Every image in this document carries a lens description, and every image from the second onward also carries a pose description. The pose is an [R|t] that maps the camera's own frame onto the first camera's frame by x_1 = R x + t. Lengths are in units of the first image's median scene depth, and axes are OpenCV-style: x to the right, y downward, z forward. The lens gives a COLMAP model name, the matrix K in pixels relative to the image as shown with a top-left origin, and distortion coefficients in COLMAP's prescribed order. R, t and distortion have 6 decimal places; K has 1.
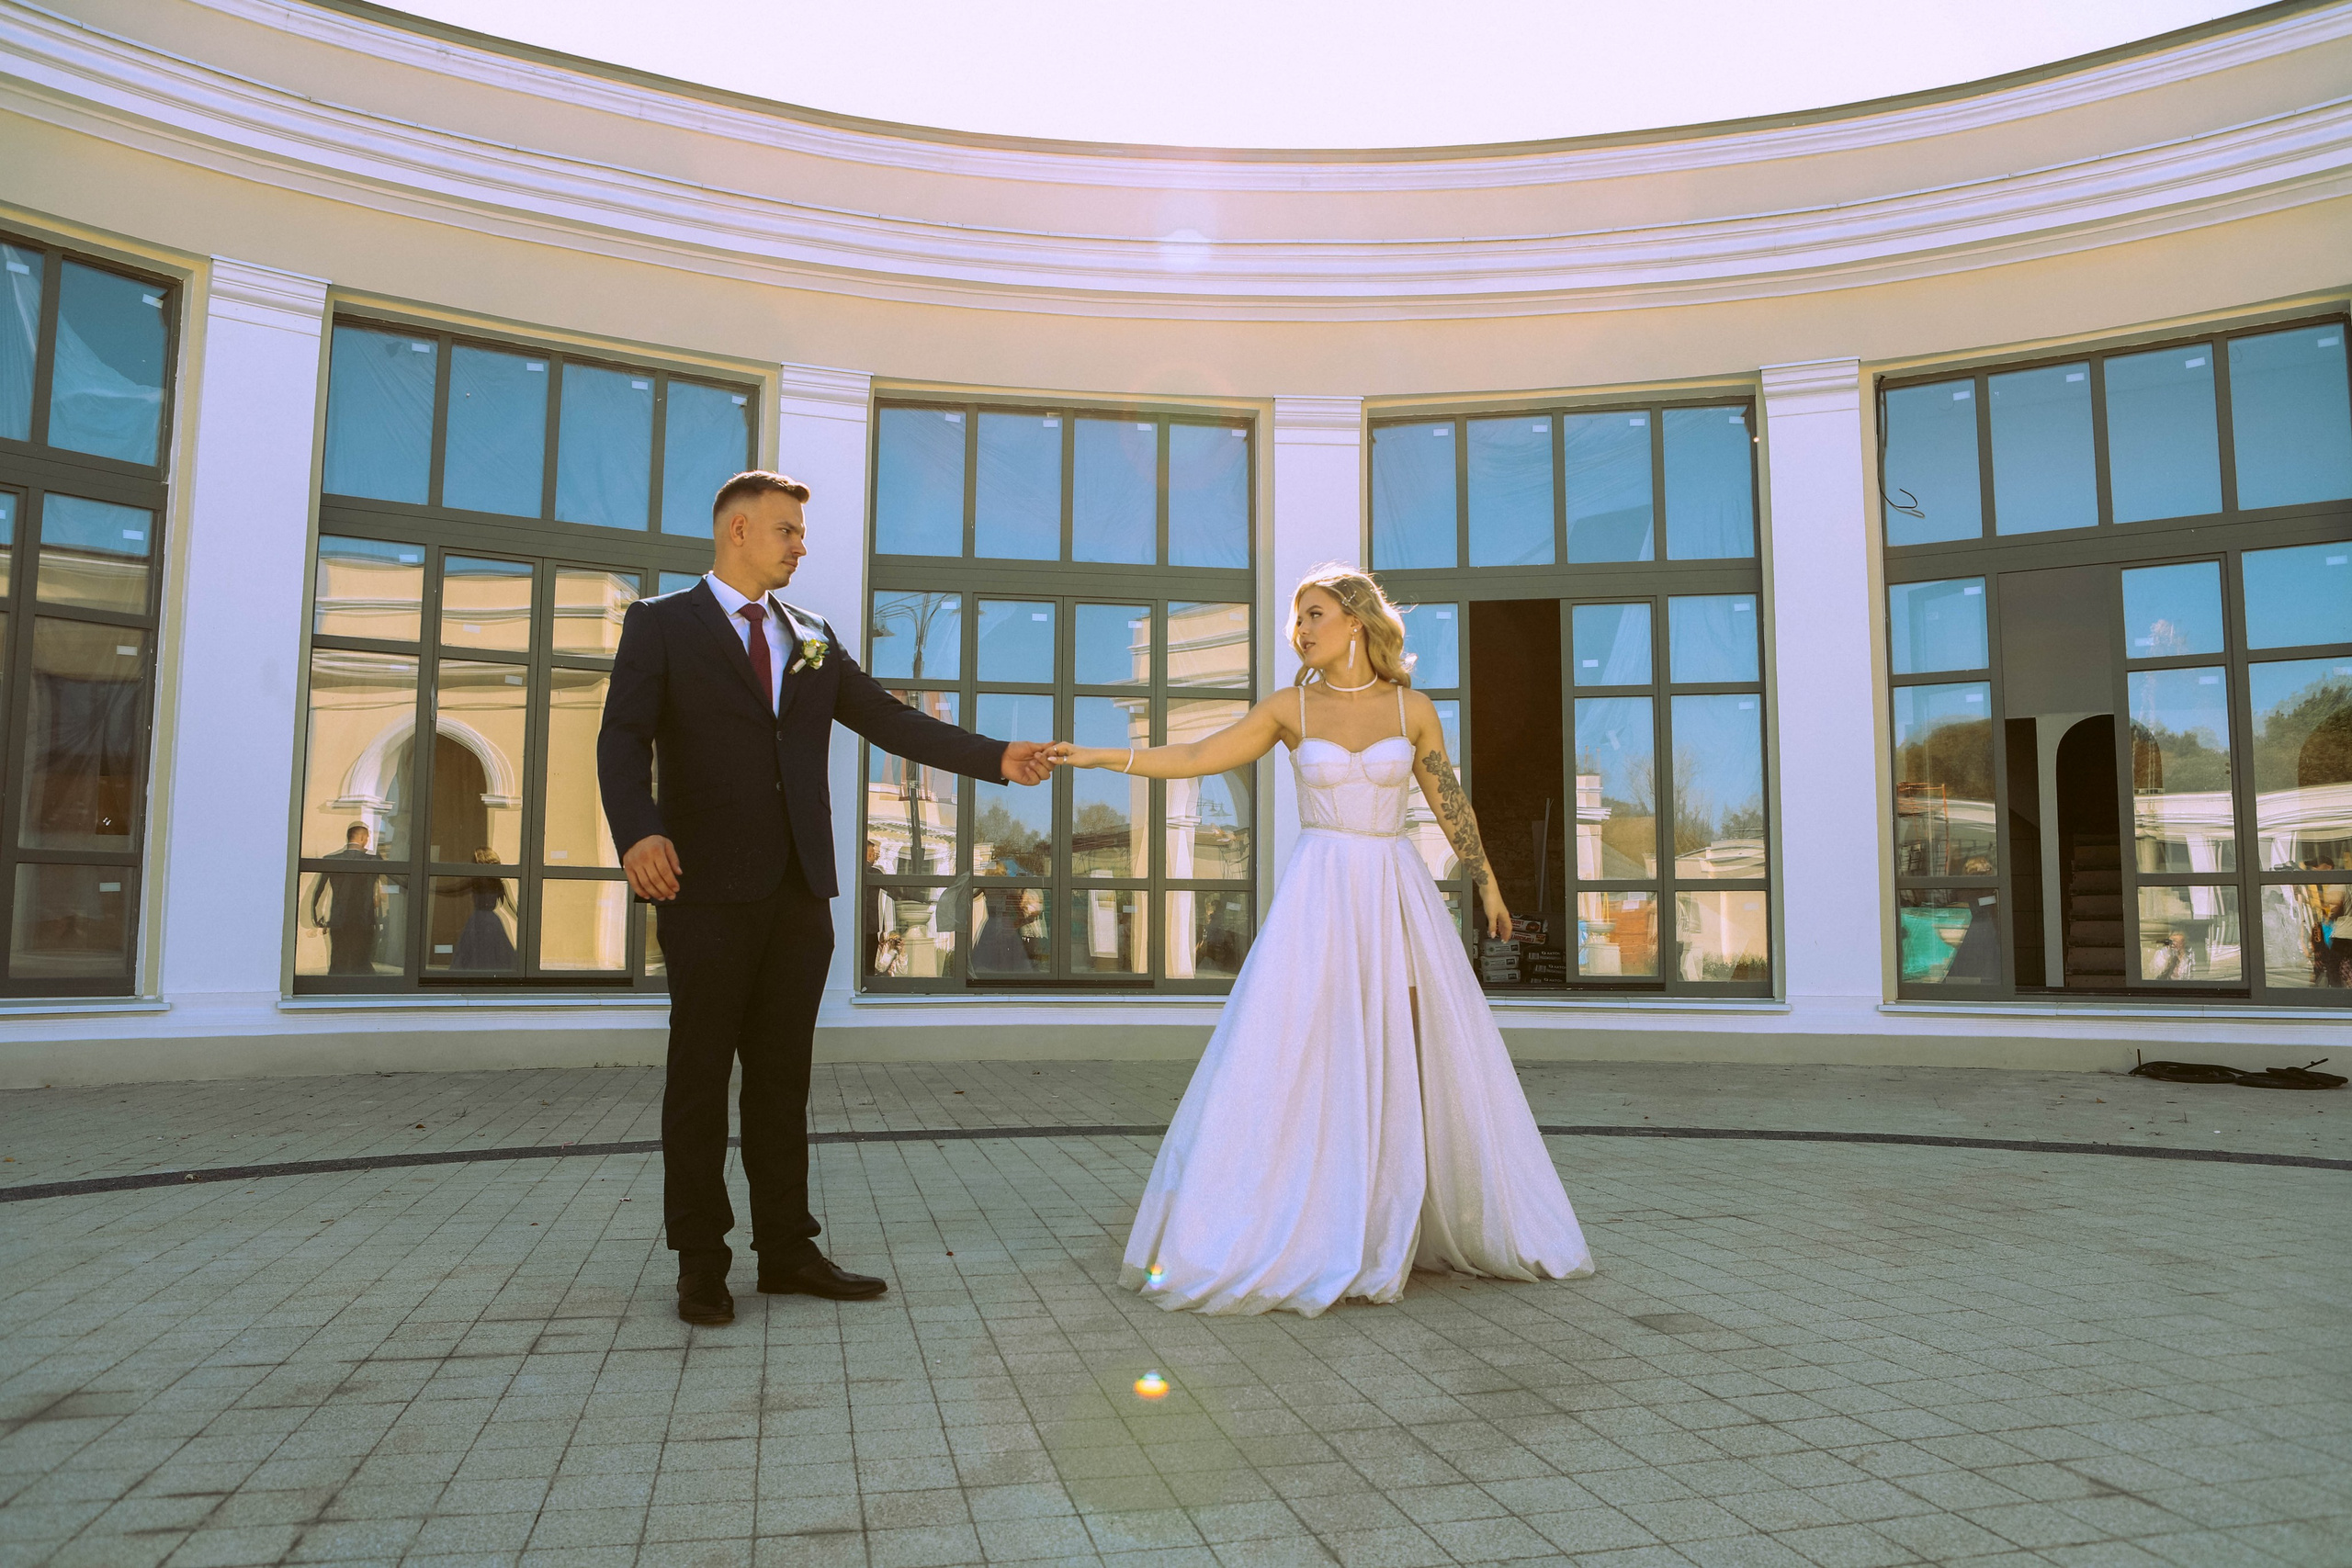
lens RADIAL K [[1648.0, 0, 1169.0], [0, 1648.0, 780.6], [0, 0, 1]] dist [-0.088485, 0.069666]
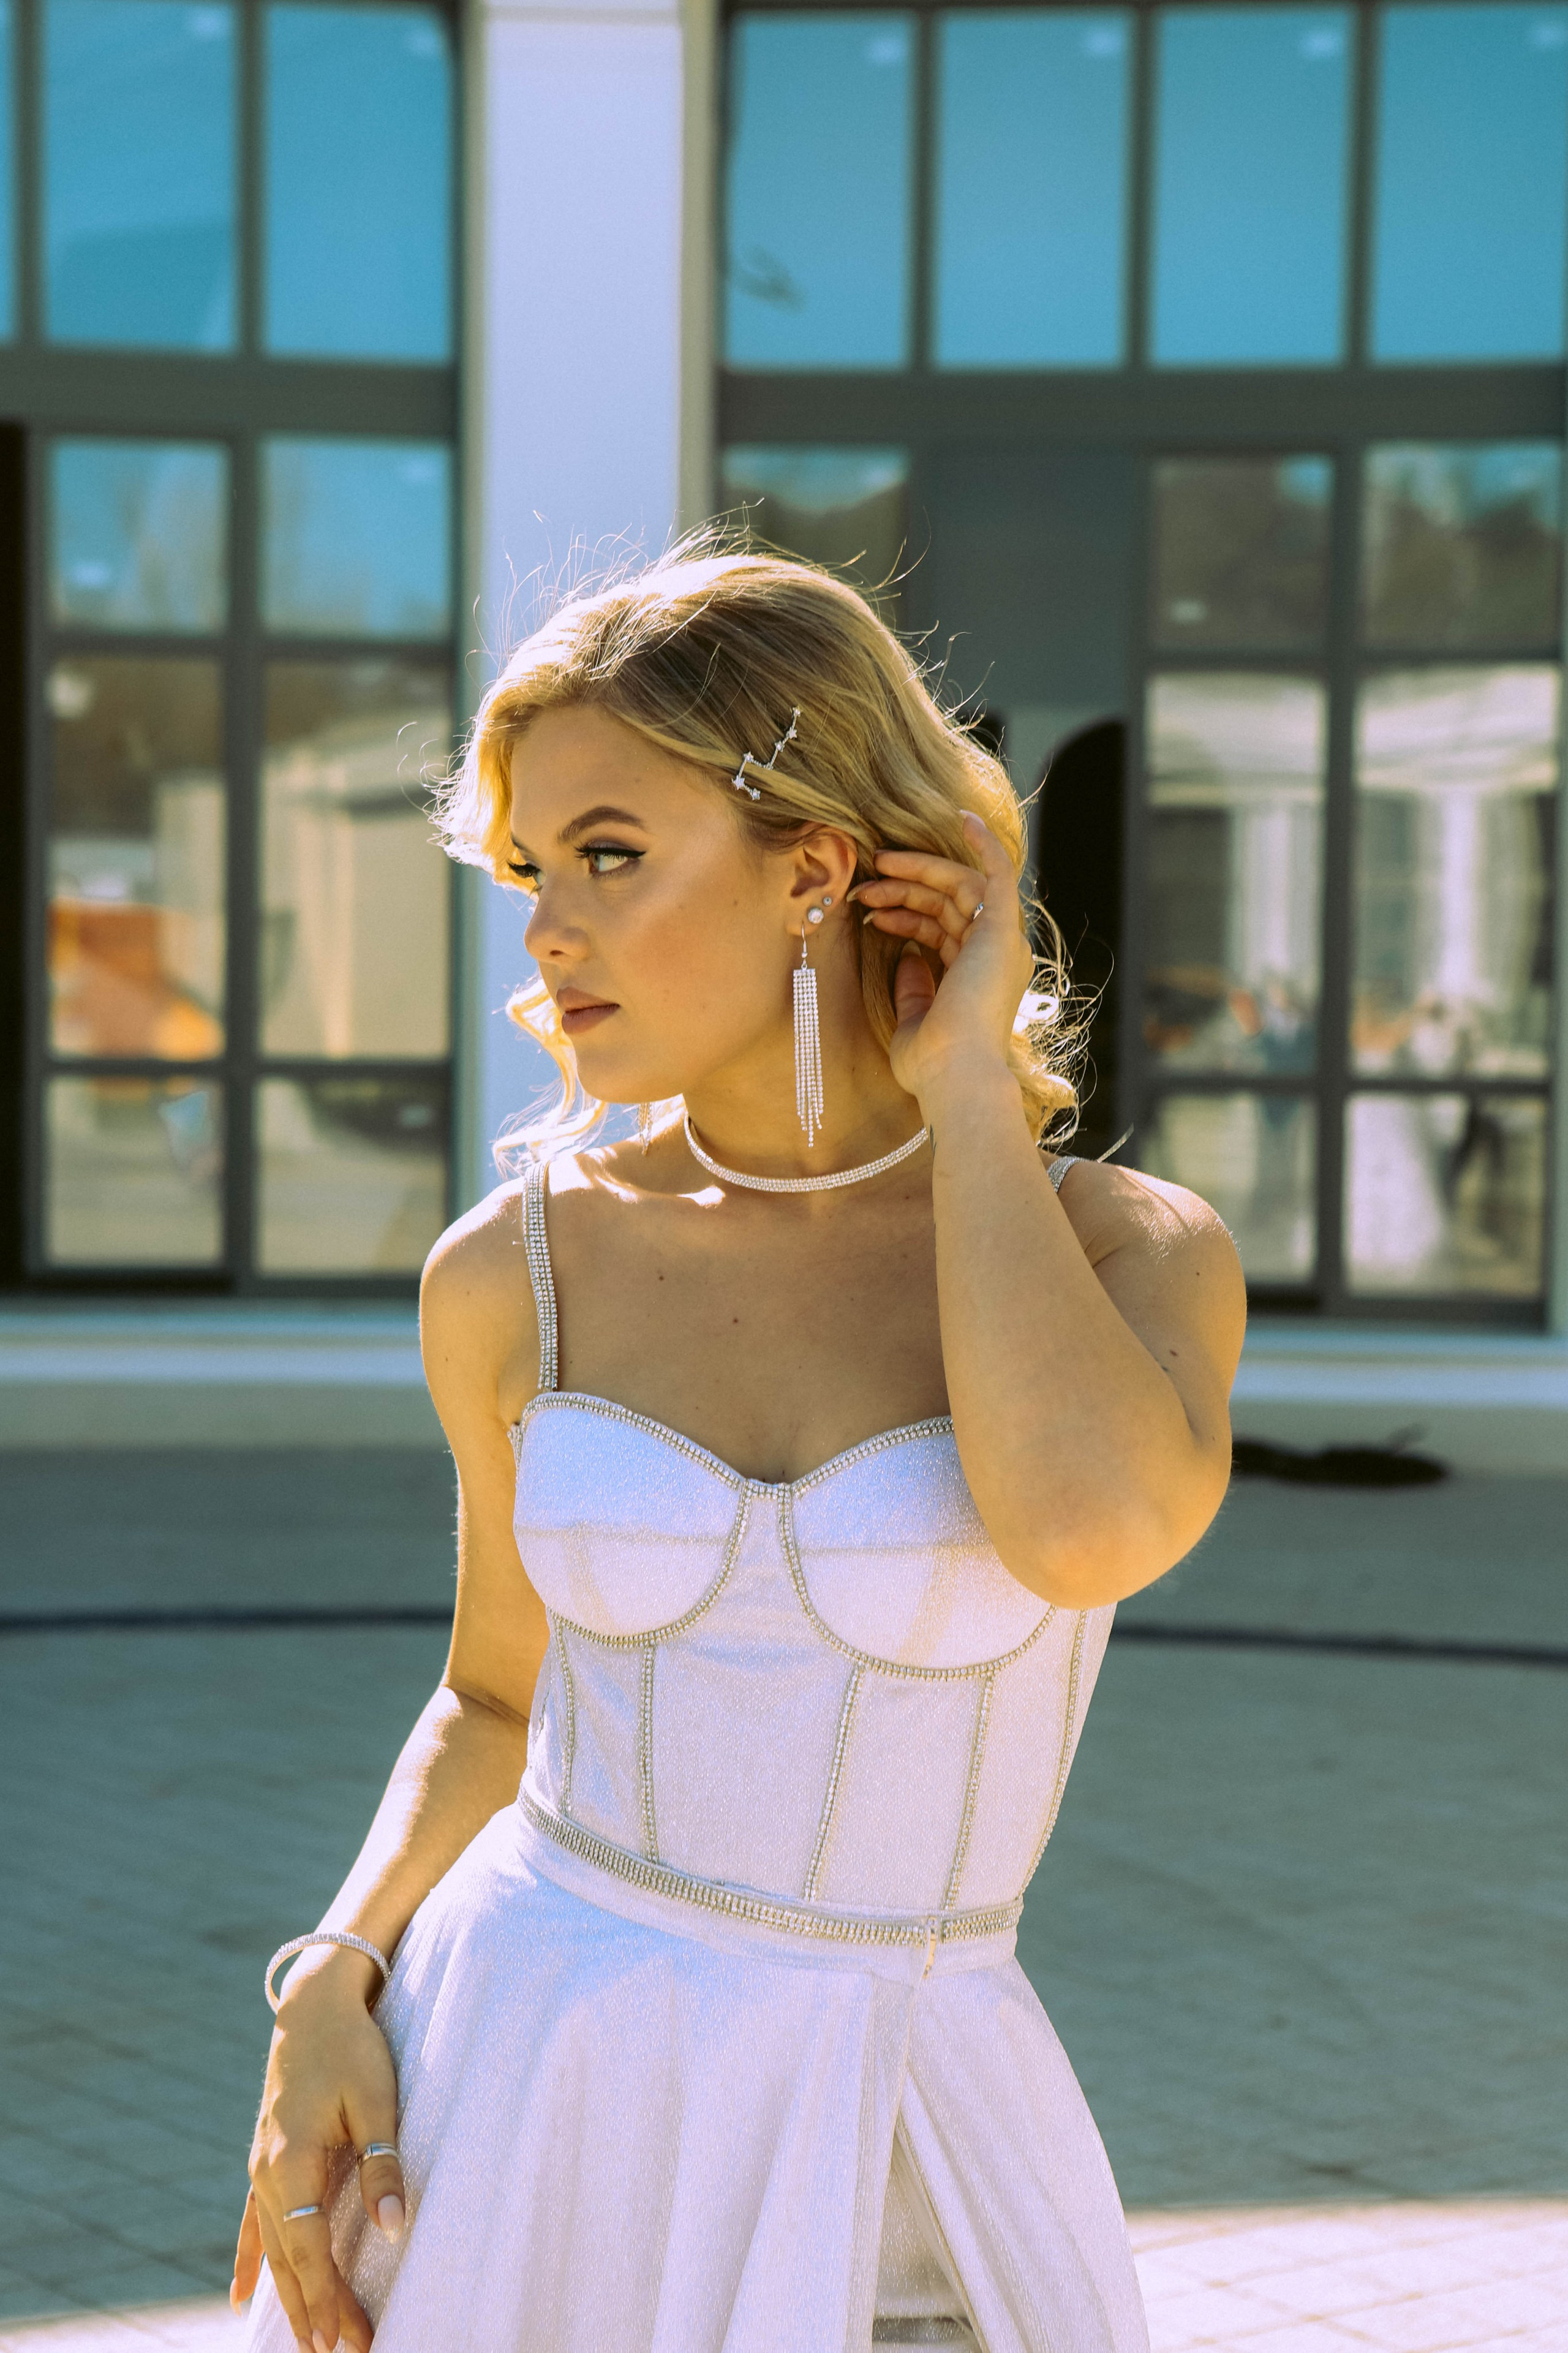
lens RADIAL K [[4601.8, 0, 793.3], [0, 4601.8, 1191.2], [0, 0, 1]] dist [0.239790, 0.000000]
pose [[0.913336, -0.007978, 0.407129, -0.095875], [-0.046302, 0.991289, 0.123296, -0.077851], [-0.404567, -0.131462, 0.905010, -0.279849]]
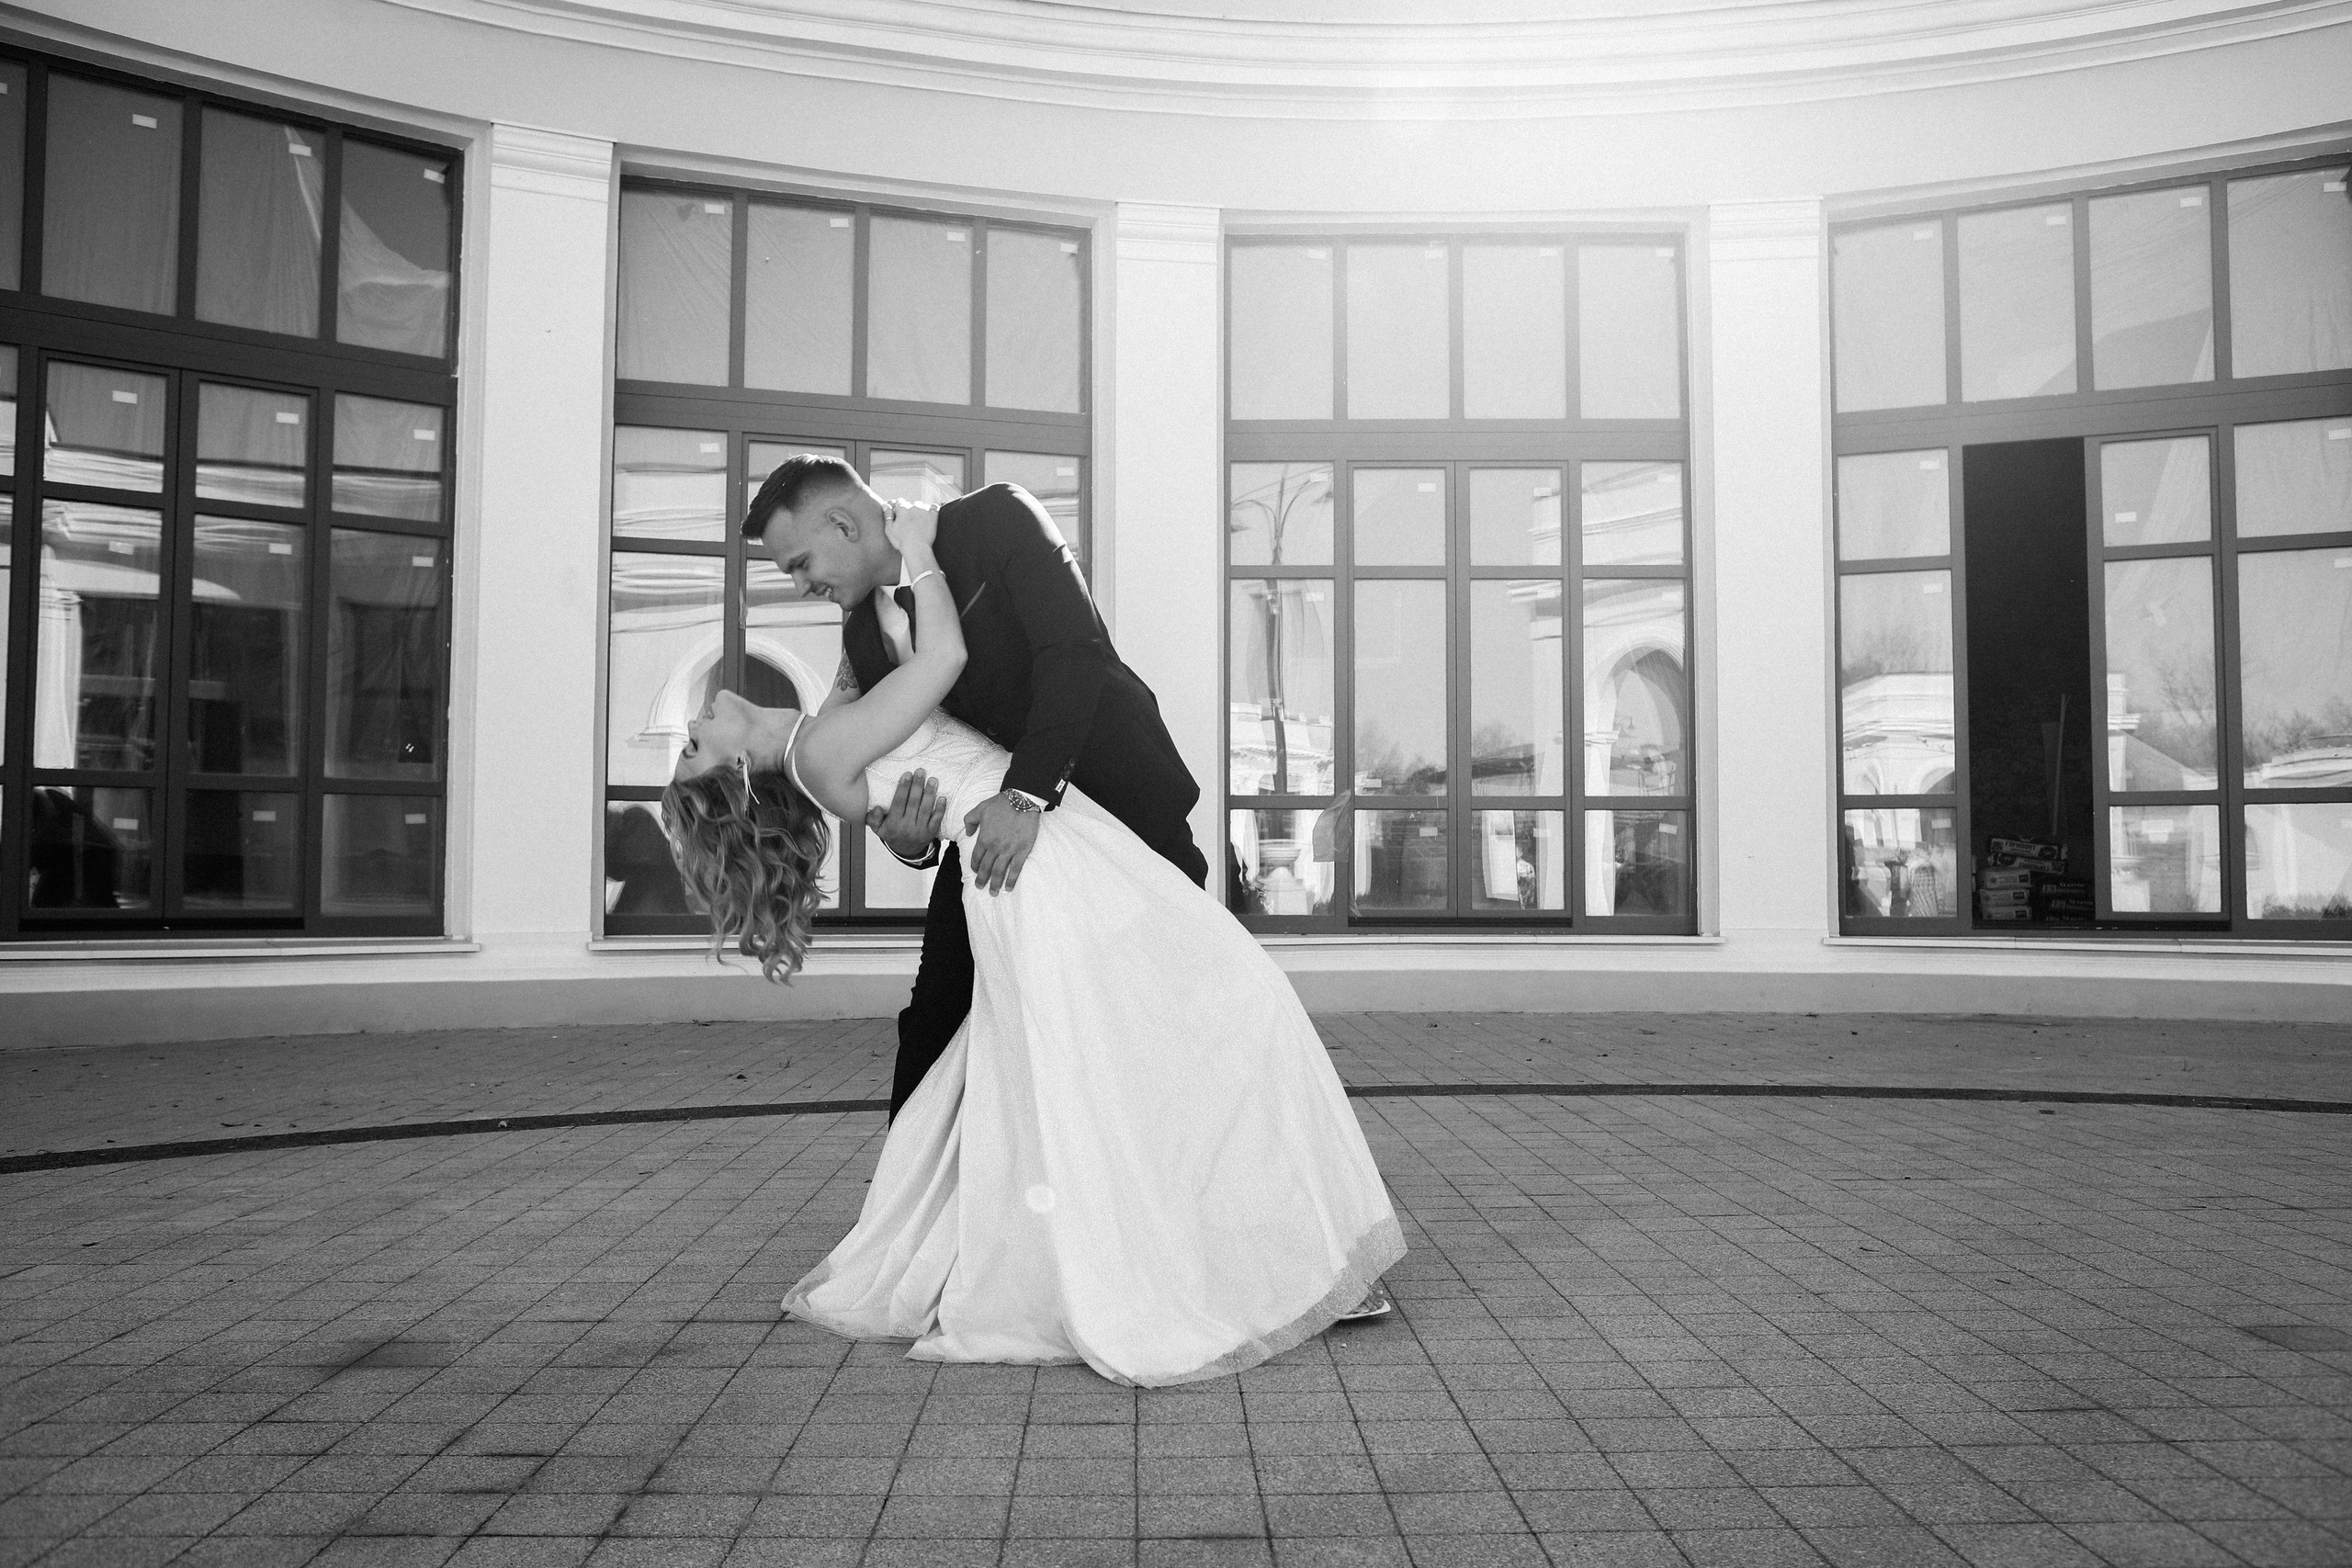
lens RADIAL K [[1920.2, 0, 1190.1], [0, 1920.2, 780.0], [0, 0, 1]] dist [-0.068856, 0.074750]
pose [[0.980467, -0.014466, -0.196152, -0.007459], [0.022592, 0.998974, 0.039253, 0.009563], [0.195382, -0.042918, 0.979788, 0.015130]]
